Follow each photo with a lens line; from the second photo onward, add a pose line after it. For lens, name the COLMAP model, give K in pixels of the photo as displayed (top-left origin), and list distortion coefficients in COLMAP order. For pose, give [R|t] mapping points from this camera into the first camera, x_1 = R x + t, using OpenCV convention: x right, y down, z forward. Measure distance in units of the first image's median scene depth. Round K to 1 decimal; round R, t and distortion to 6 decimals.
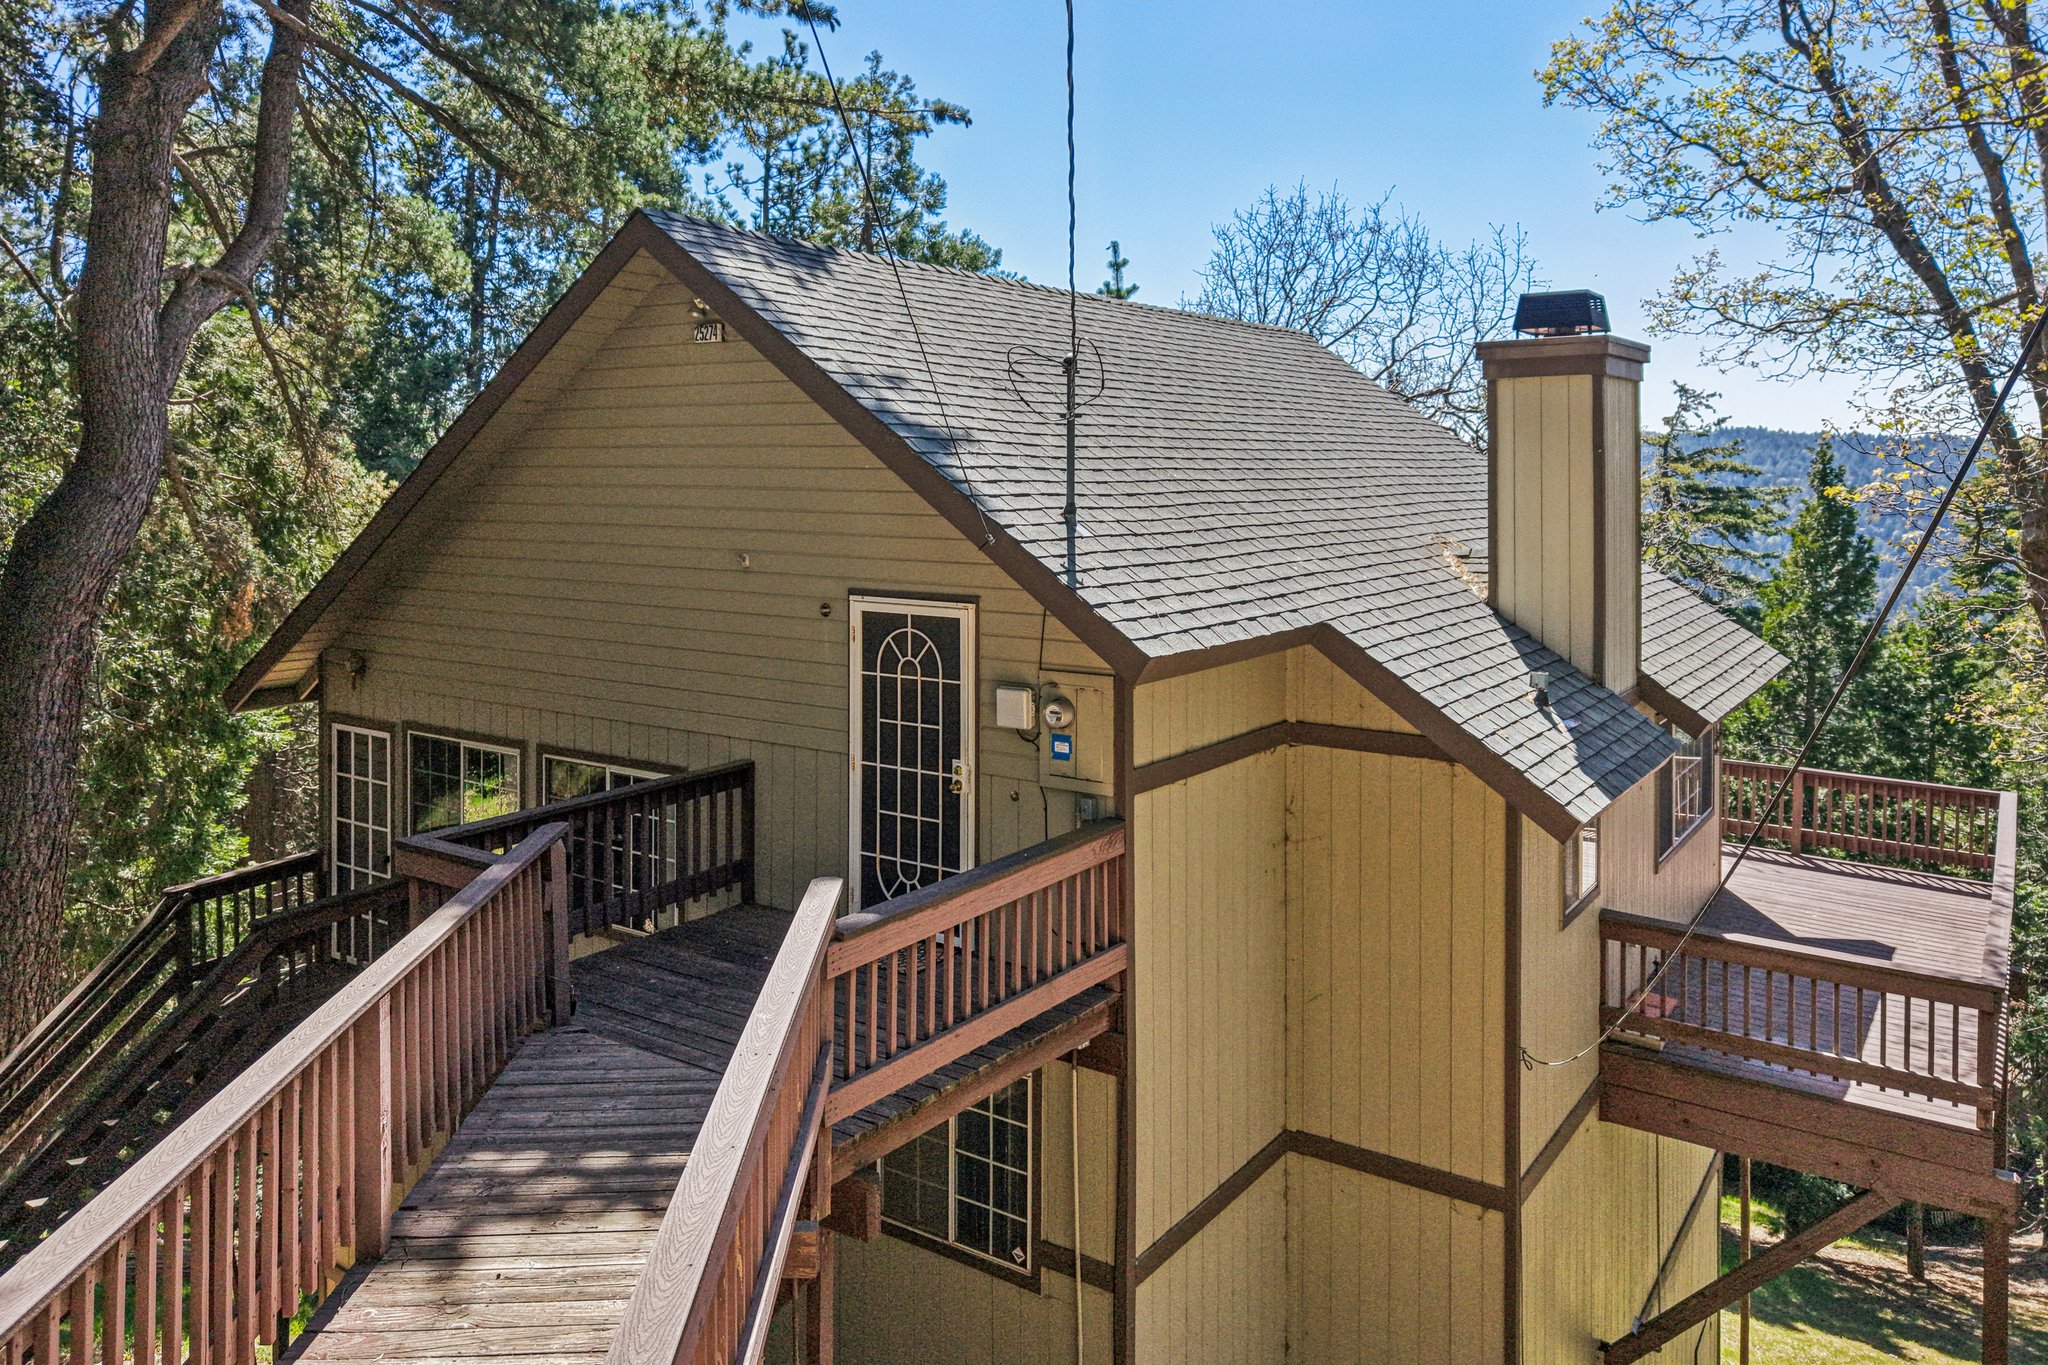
lens RADIAL K [[1424.9, 0, 1023.5], [0, 1424.9, 470.5], [0, 0, 1]] dist [0.007109, -0.005237]
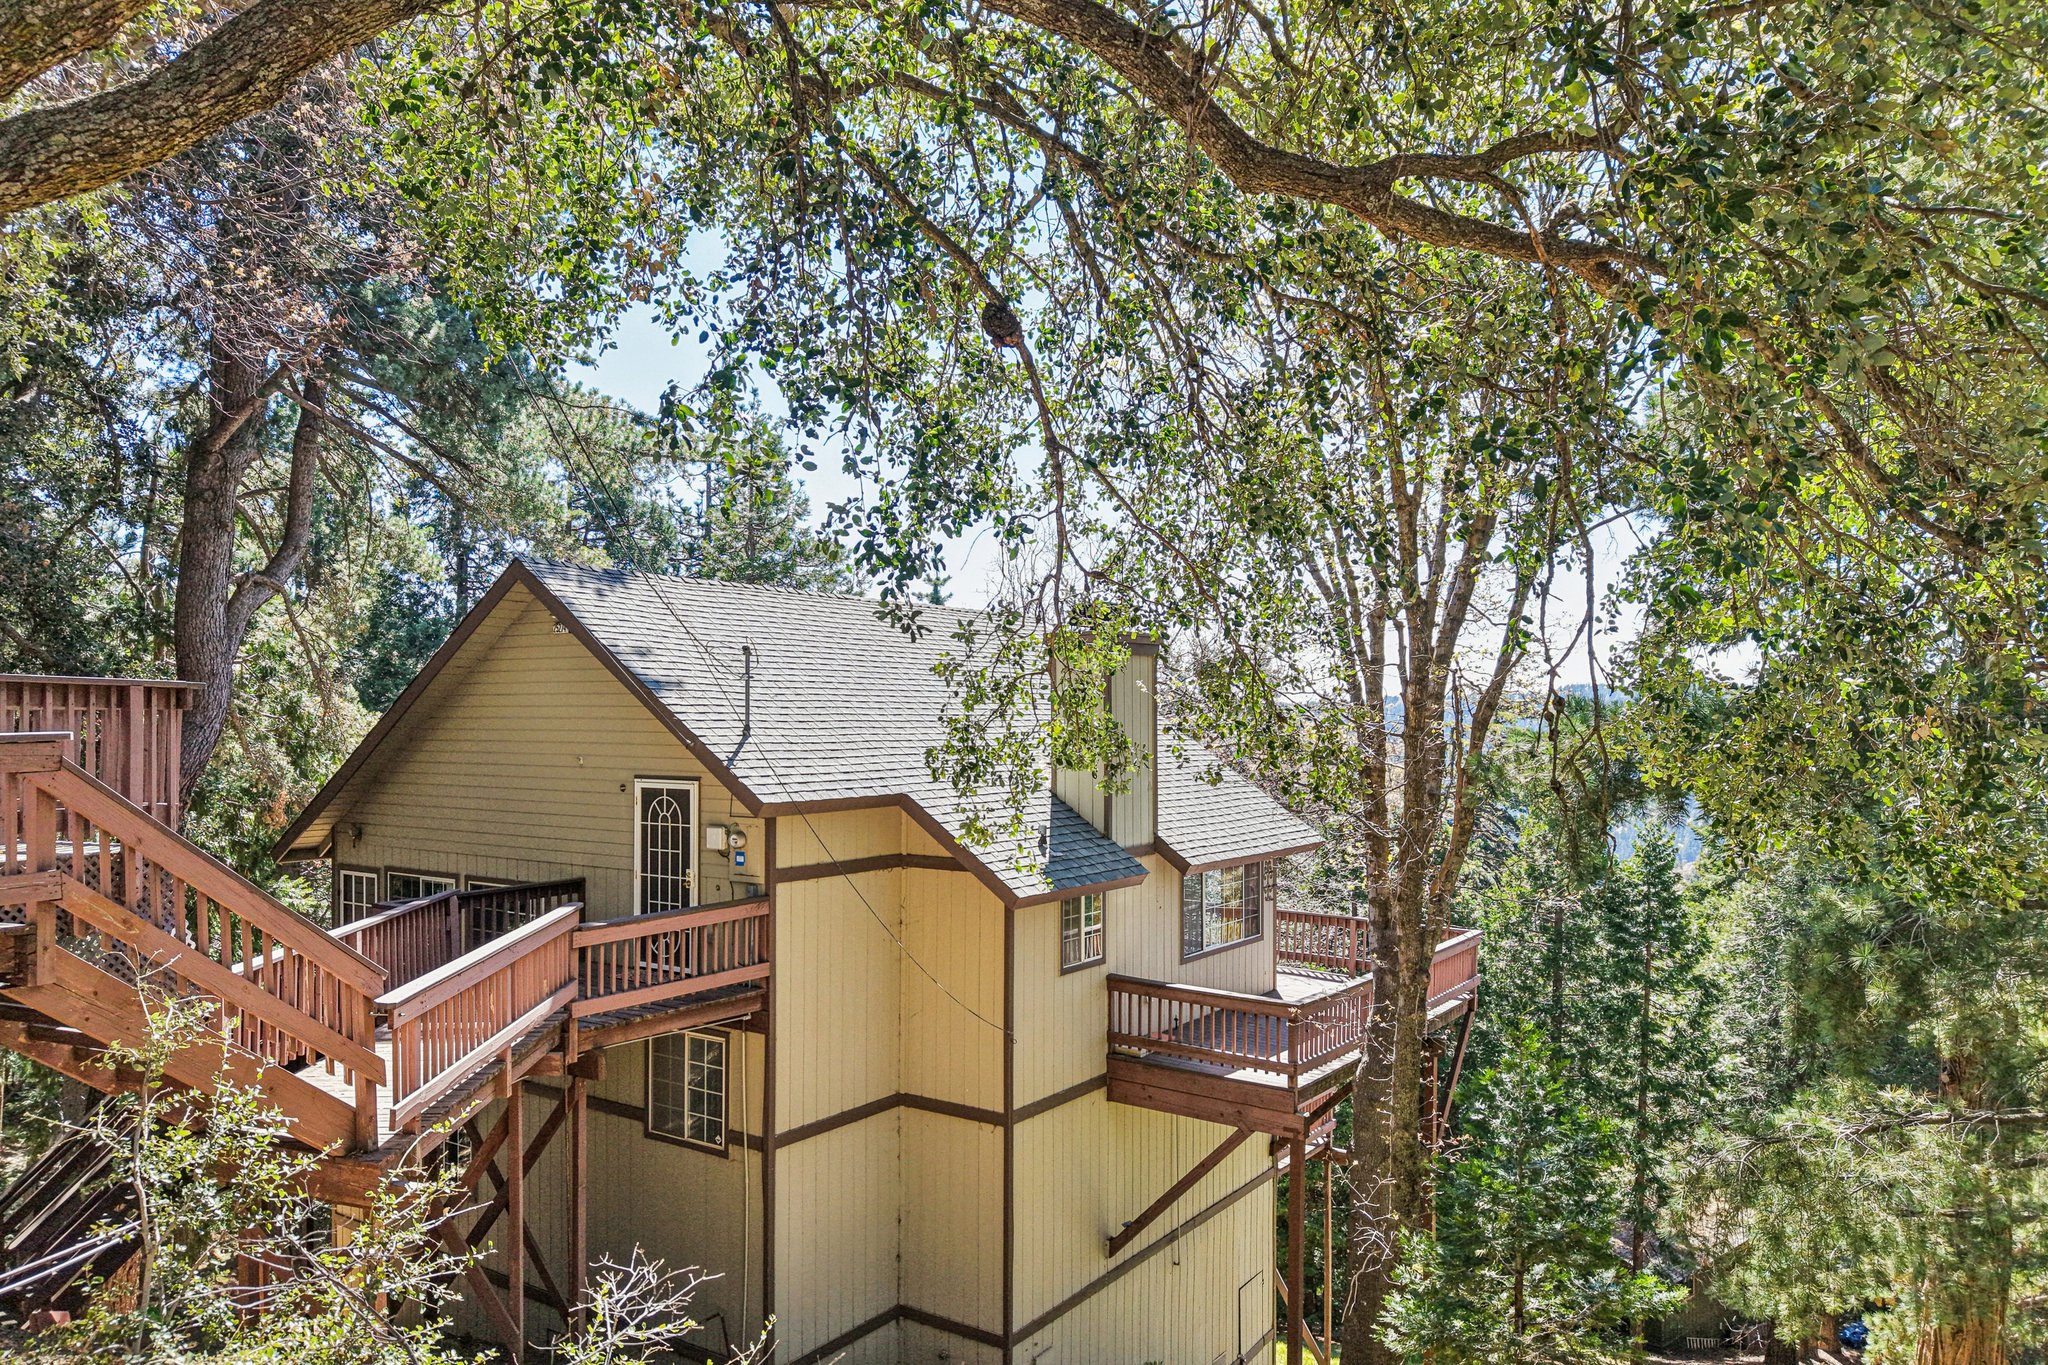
lens RADIAL K [[1349.8, 0, 1017.2], [0, 1349.8, 721.1], [0, 0, 1]] dist [0.007505, -0.004672]
pose [[0.999958, 0.001955, 0.008935, 0.289755], [-0.001970, 0.999997, 0.001668, 0.011254], [-0.008932, -0.001686, 0.999959, -0.580311]]
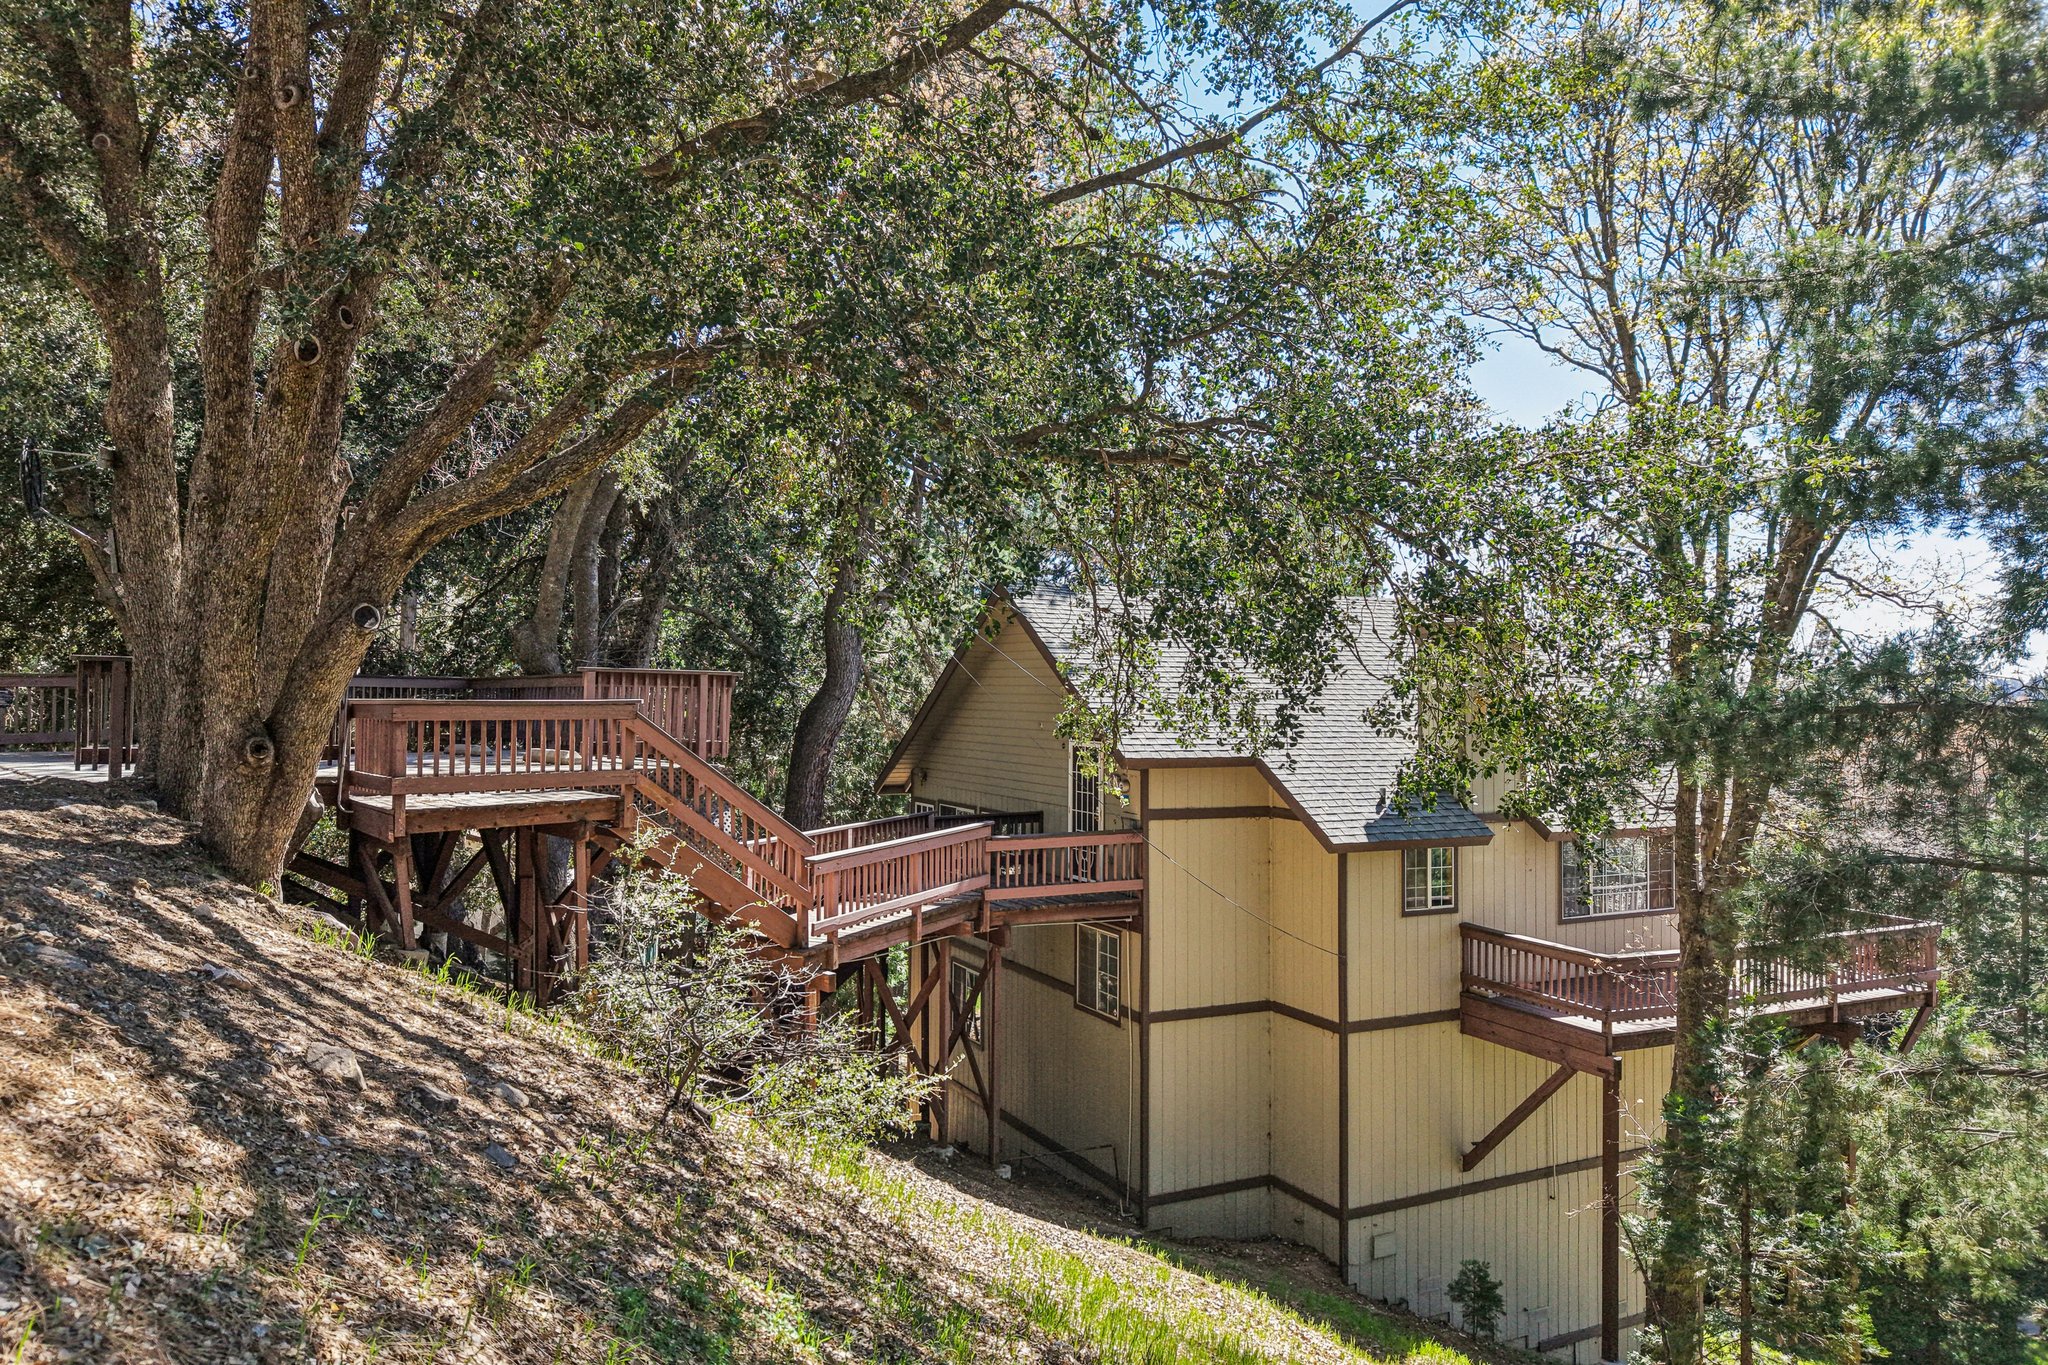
lens RADIAL K [[1424.9, 0, 1023.0], [0, 1424.9, 663.5], [0, 0, 1]] dist [0.007109, -0.005237]
pose [[0.875021, -0.003164, -0.484075, 0.828294], [-0.008671, 0.999716, -0.022208, 0.012465], [0.484008, 0.023630, 0.874744, -0.962837]]
